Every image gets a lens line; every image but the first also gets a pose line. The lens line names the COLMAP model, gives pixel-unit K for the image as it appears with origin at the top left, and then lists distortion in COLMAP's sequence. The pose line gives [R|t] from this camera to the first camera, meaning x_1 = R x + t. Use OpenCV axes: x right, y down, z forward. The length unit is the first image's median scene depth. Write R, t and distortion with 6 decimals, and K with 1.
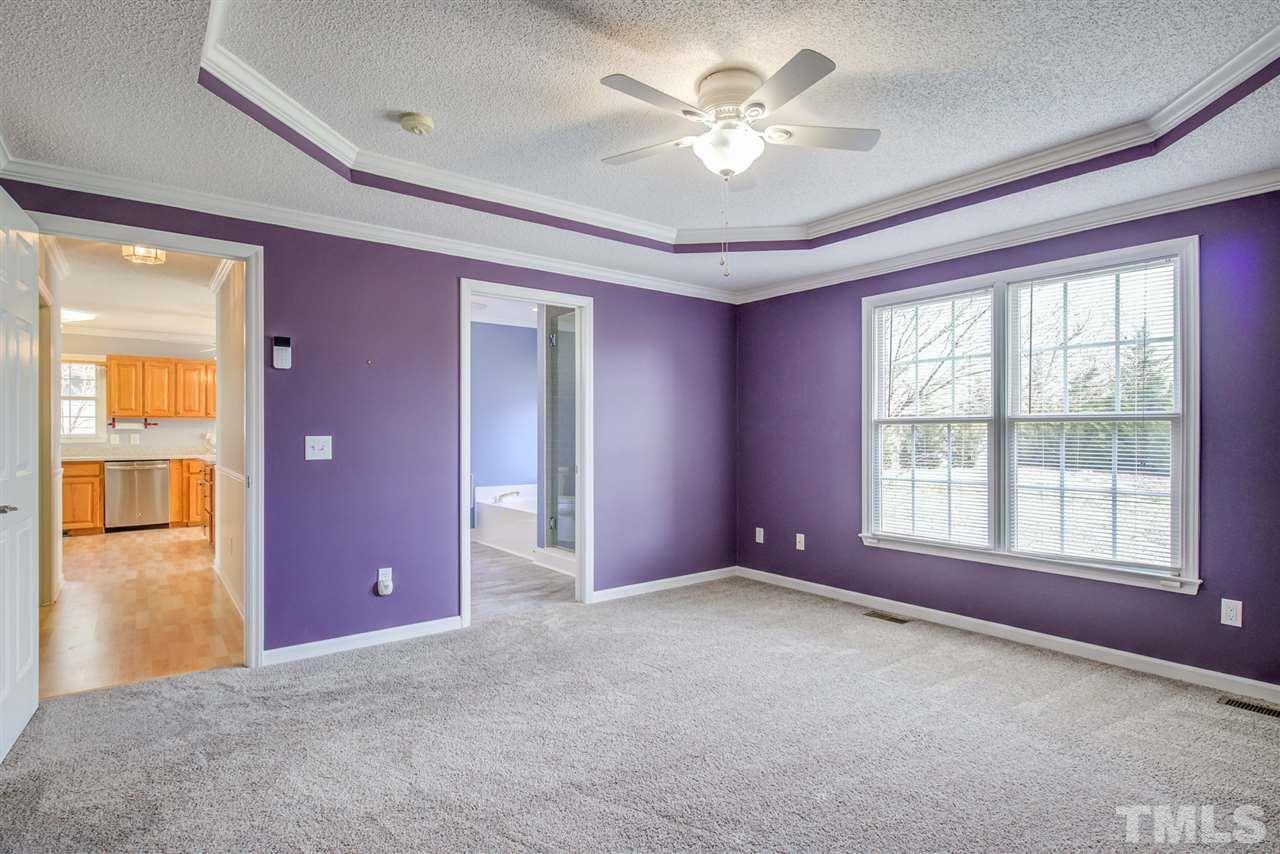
lens RADIAL K [[650.2, 0, 643.8], [0, 650.2, 433.3], [0, 0, 1]] dist [0.001351, 0.000781]
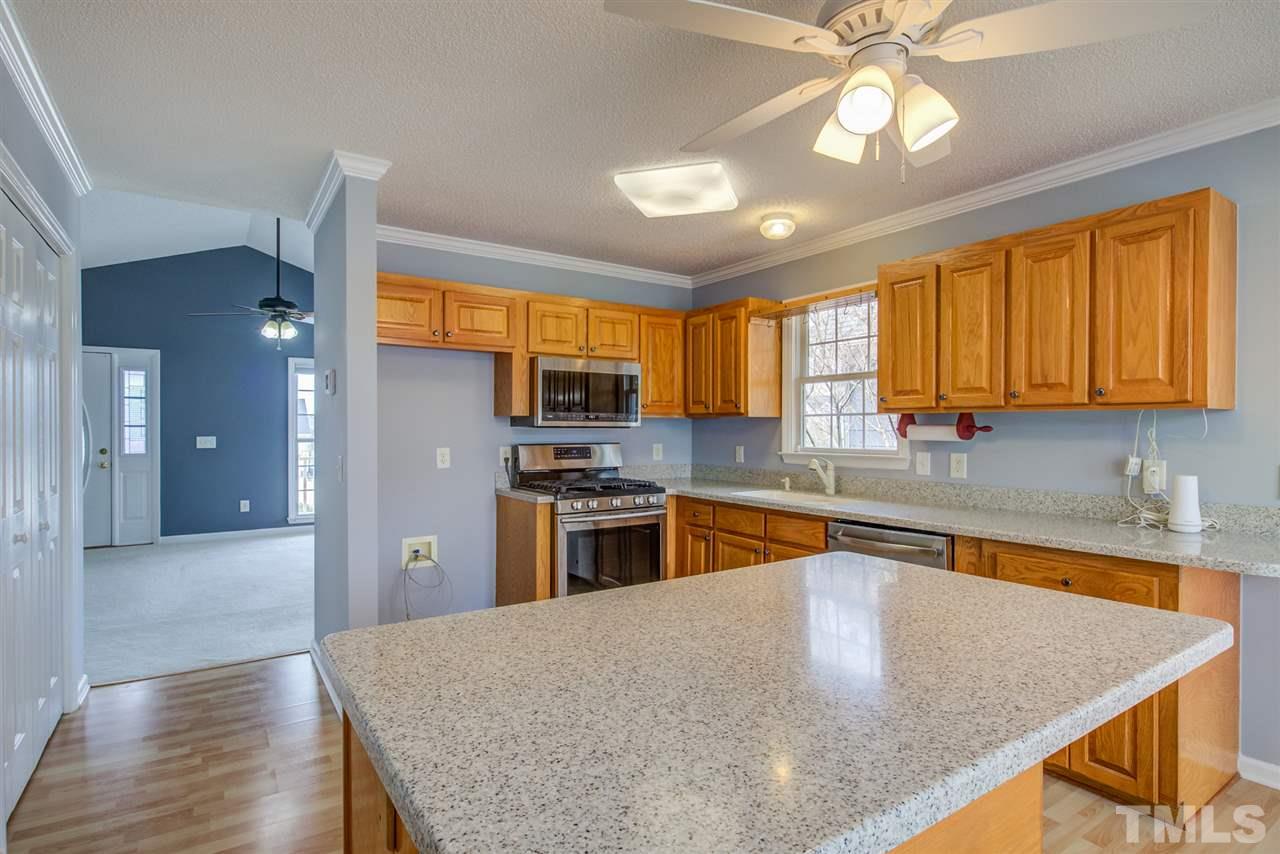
lens RADIAL K [[659.5, 0, 656.5], [0, 659.5, 431.0], [0, 0, 1]] dist [0.002258, 0.000800]
pose [[-0.059662, 0.005148, -0.998205, -0.370719], [-0.001305, 0.999985, 0.005235, -0.014543], [0.998218, 0.001615, -0.059655, 0.850826]]
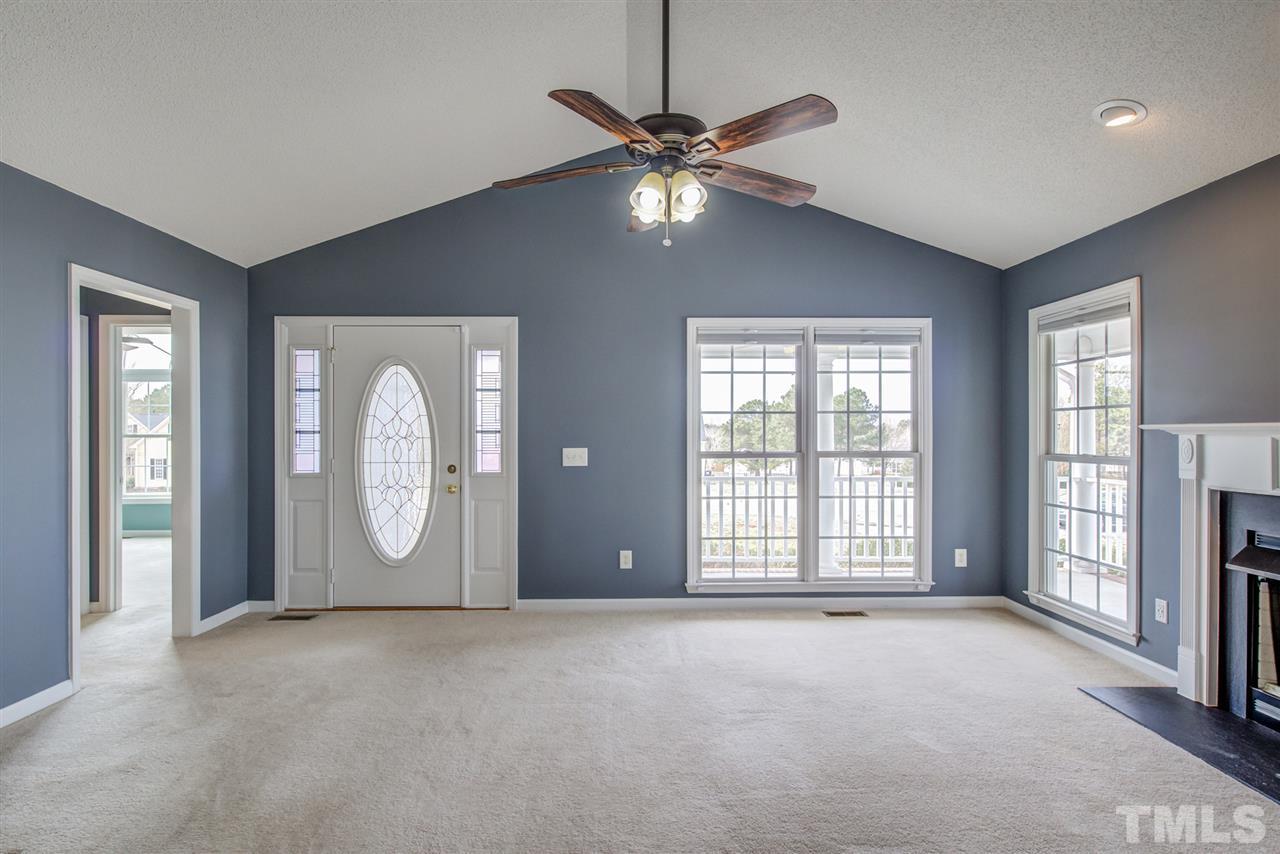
lens RADIAL K [[650.2, 0, 643.8], [0, 650.2, 433.3], [0, 0, 1]] dist [0.001351, 0.000781]
pose [[-0.593503, -0.000875, -0.804831, -0.807112], [0.001326, 0.999997, -0.002065, -0.013002], [0.804831, -0.002293, -0.593500, 0.572195]]
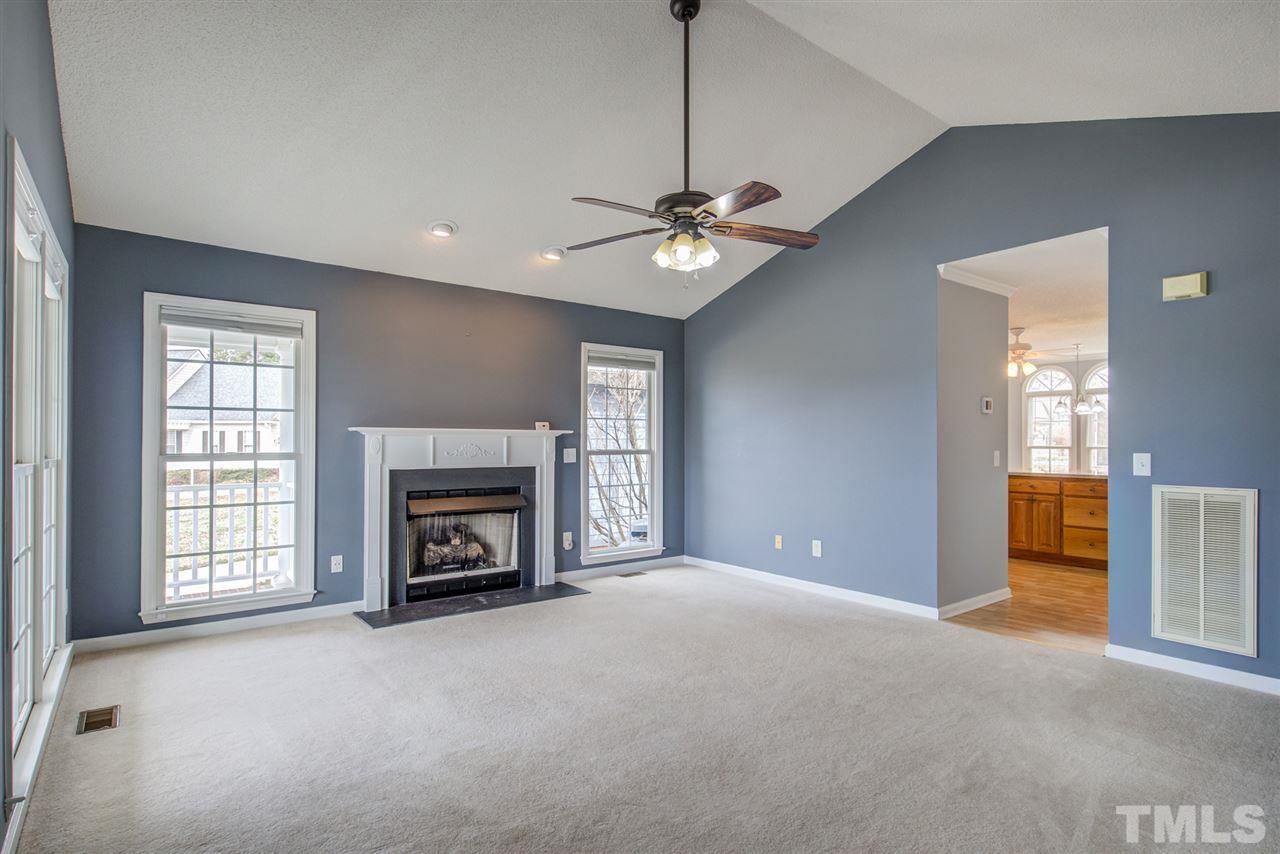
lens RADIAL K [[650.2, 0, 643.8], [0, 650.2, 433.3], [0, 0, 1]] dist [0.001351, 0.000781]
pose [[0.999970, 0.002903, 0.007201, -1.076807], [-0.002844, 0.999962, -0.008247, -0.009829], [-0.007224, 0.008227, 0.999940, 0.030266]]
